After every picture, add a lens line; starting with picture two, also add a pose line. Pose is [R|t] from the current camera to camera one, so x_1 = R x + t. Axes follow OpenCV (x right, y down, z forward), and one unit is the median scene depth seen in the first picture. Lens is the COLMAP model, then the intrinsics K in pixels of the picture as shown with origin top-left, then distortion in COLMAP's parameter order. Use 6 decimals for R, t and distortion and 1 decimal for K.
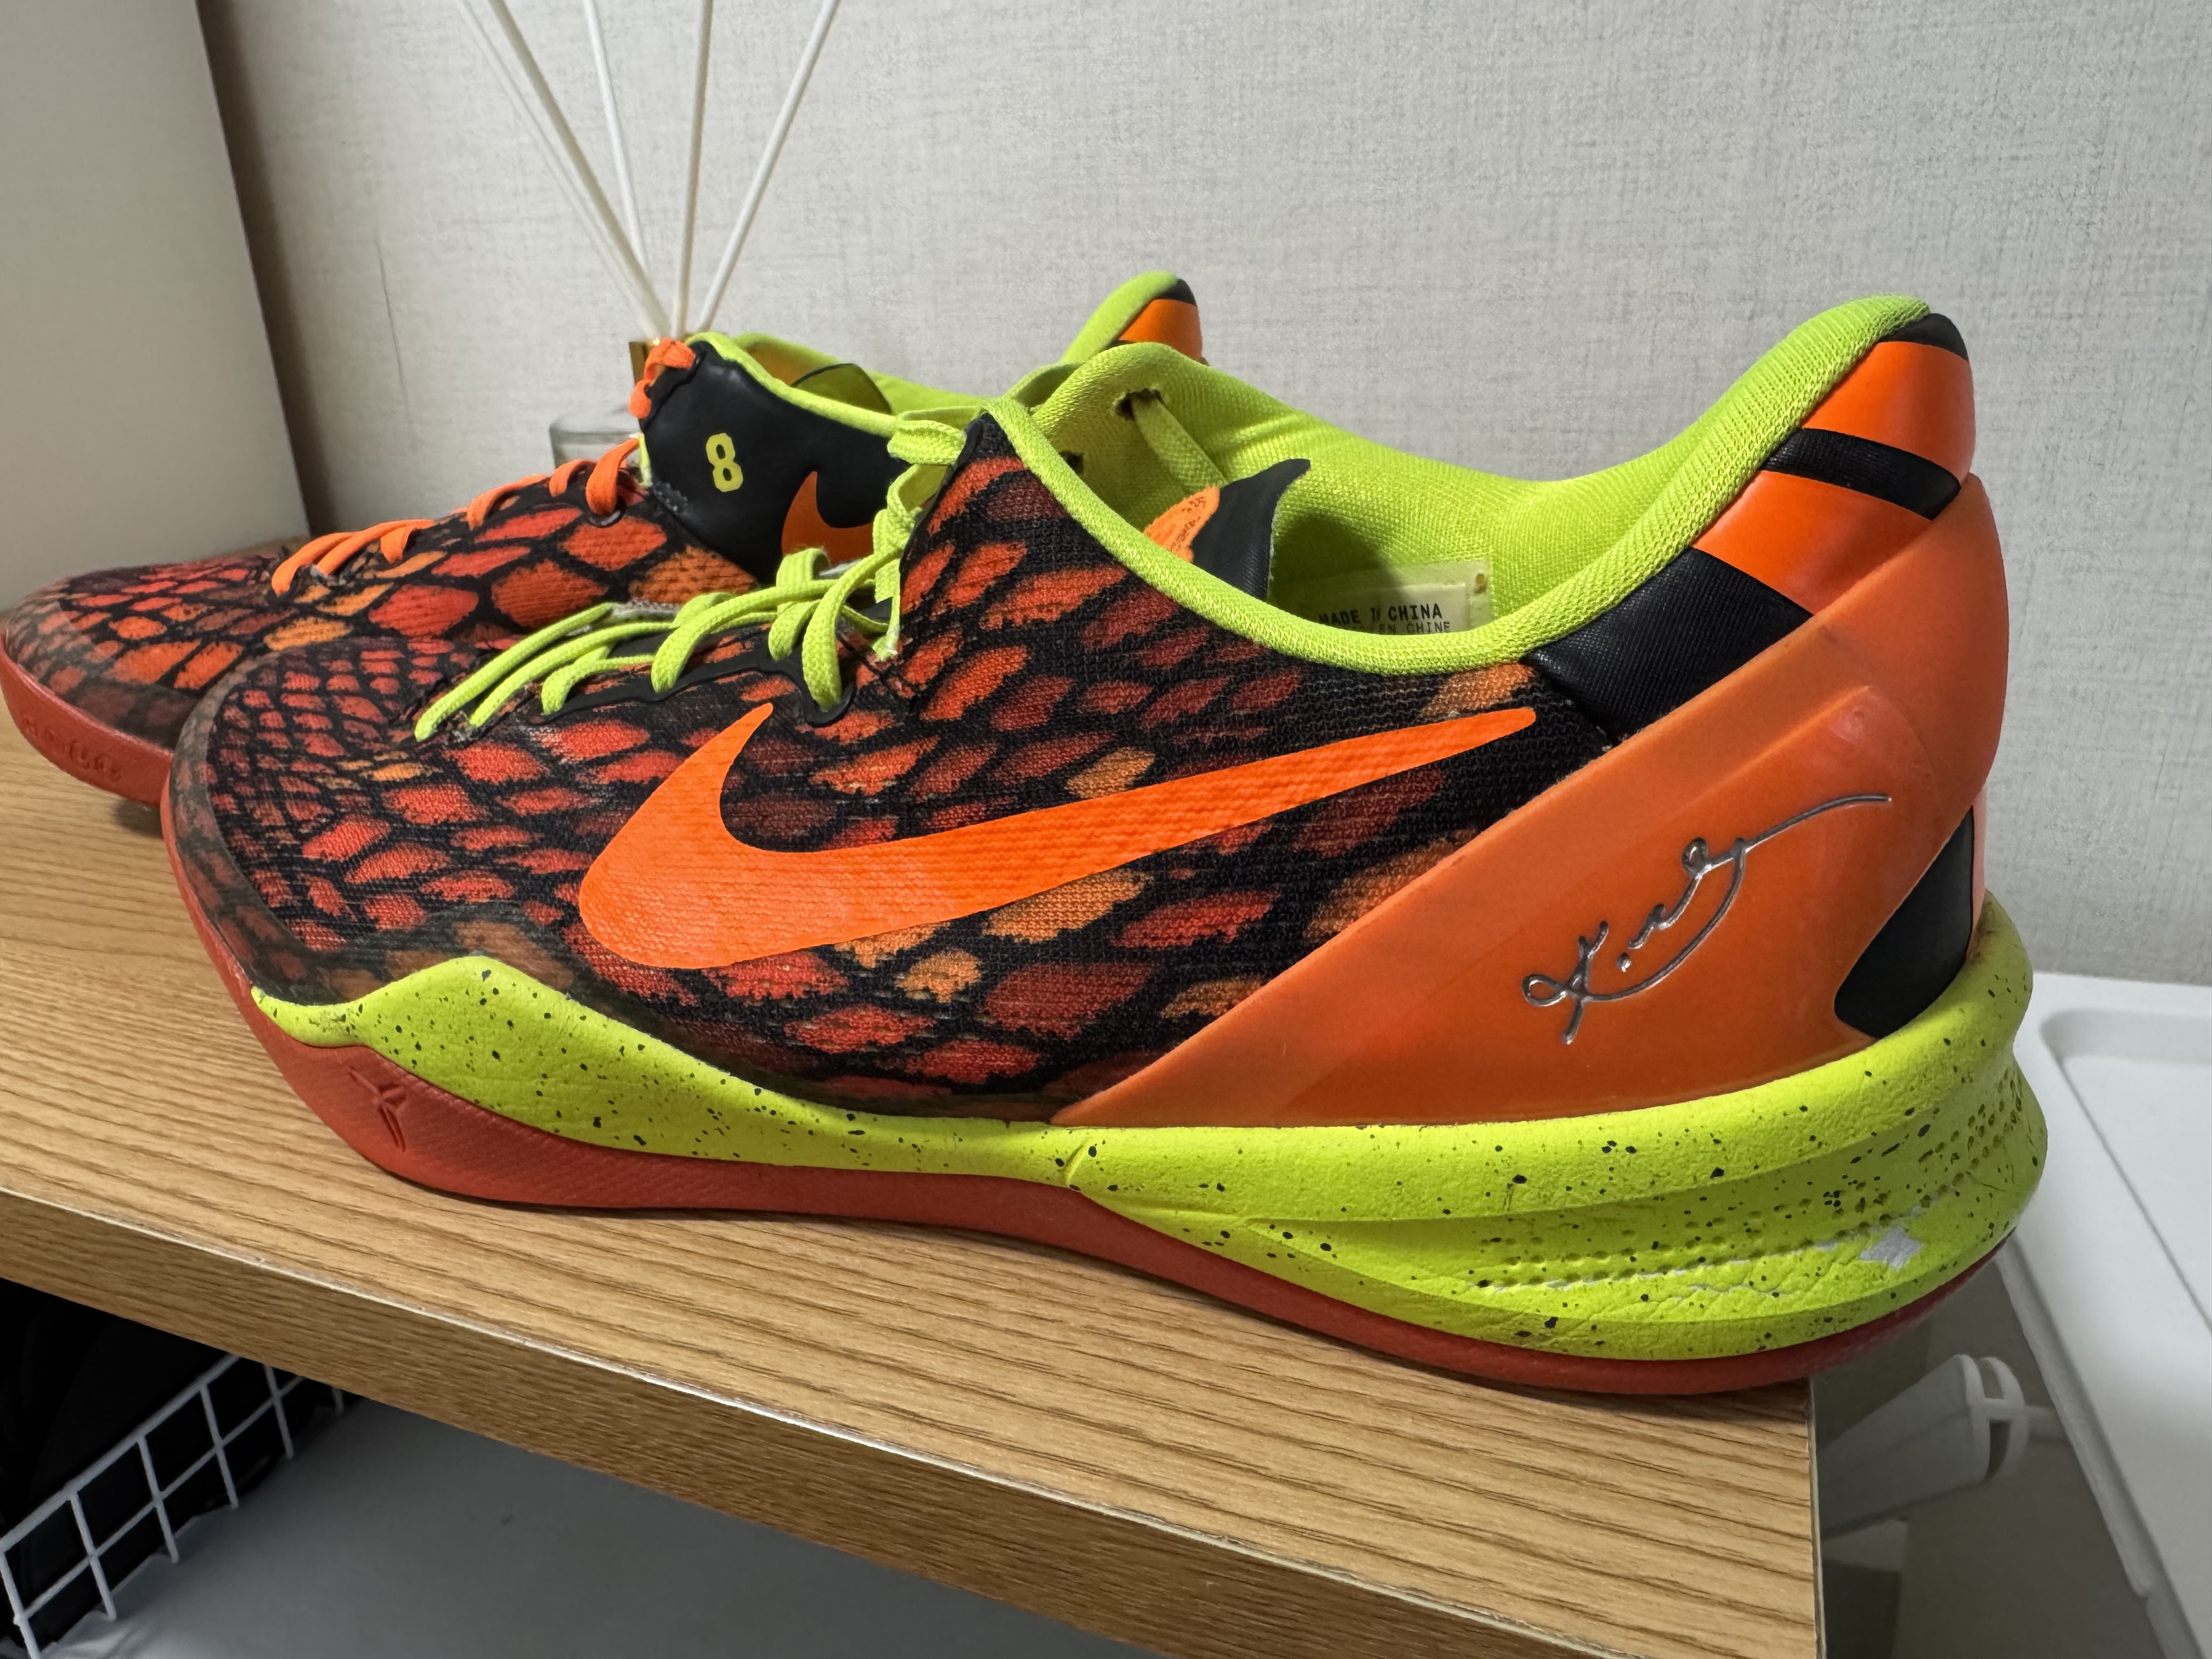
lens RADIAL K [[1548.5, 0, 1003.3], [0, 1548.5, 826.6], [0, 0, 1]] dist [0.006827, 0.004005]
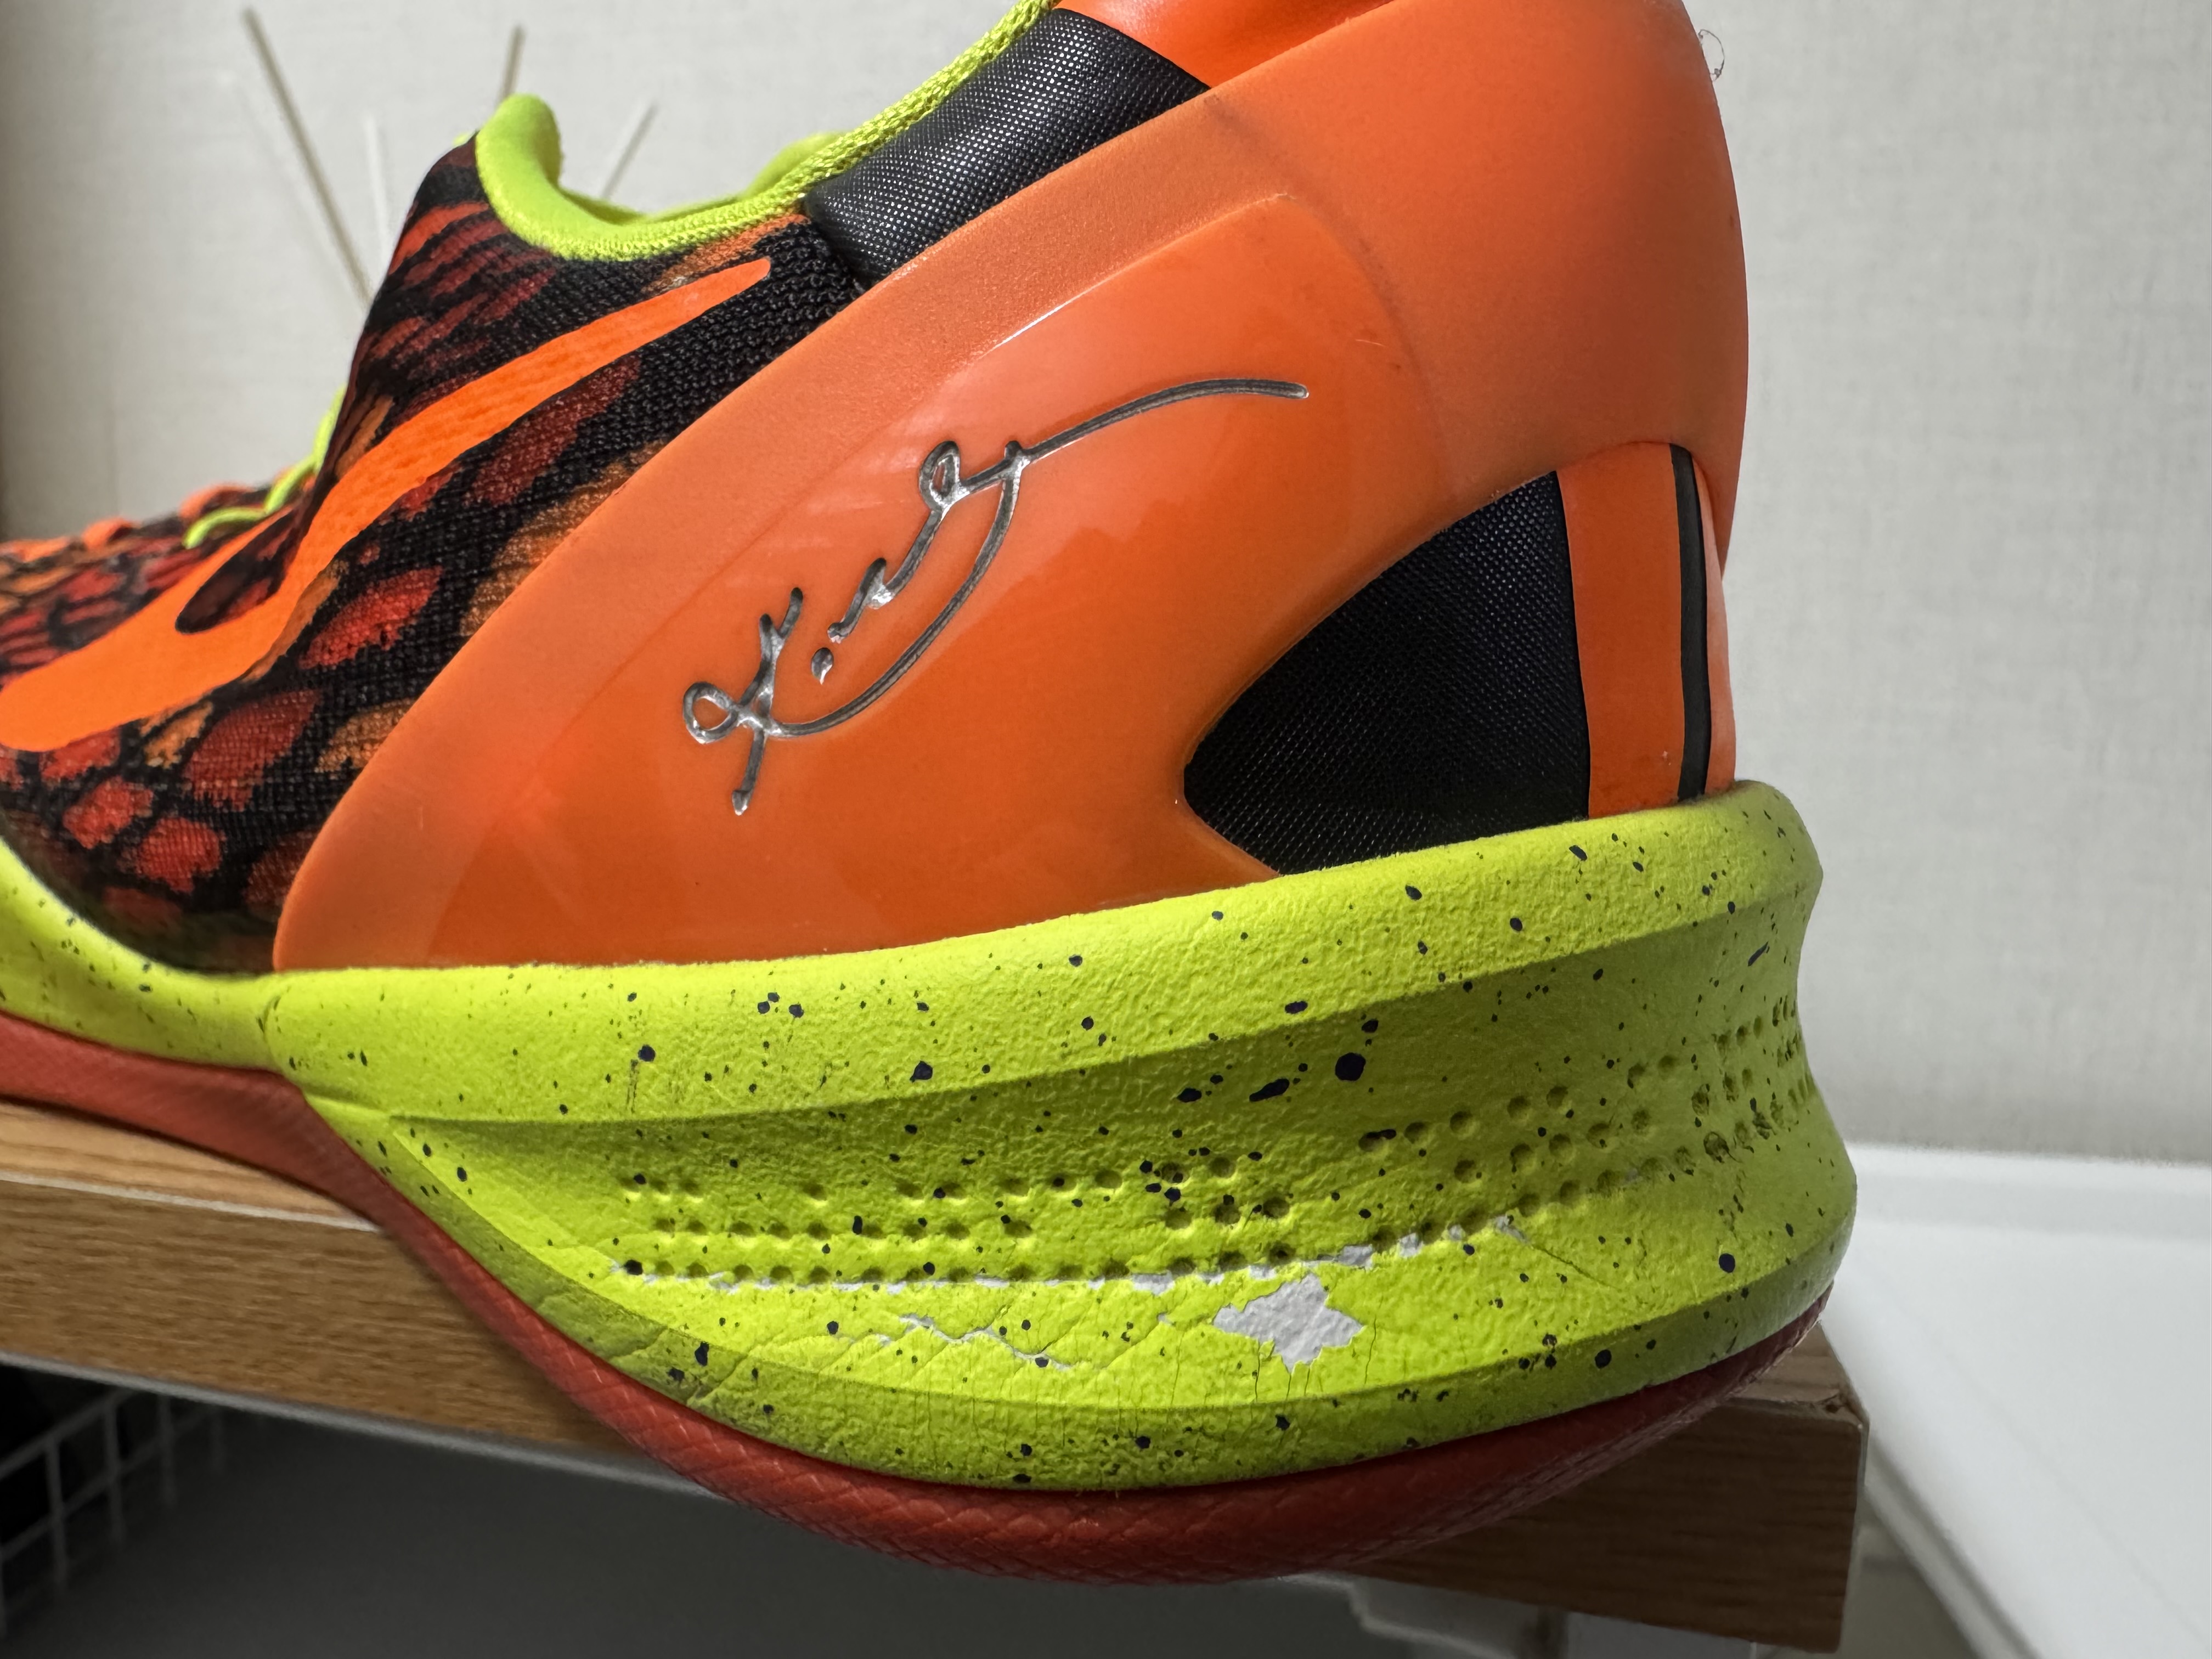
lens RADIAL K [[1548.5, 0, 1003.3], [0, 1548.5, 826.6], [0, 0, 1]] dist [0.006827, 0.004005]
pose [[0.946805, 0.118524, -0.299186, 0.520027], [-0.180616, 0.965182, -0.189215, 0.194991], [0.266343, 0.233188, 0.935246, 0.408989]]
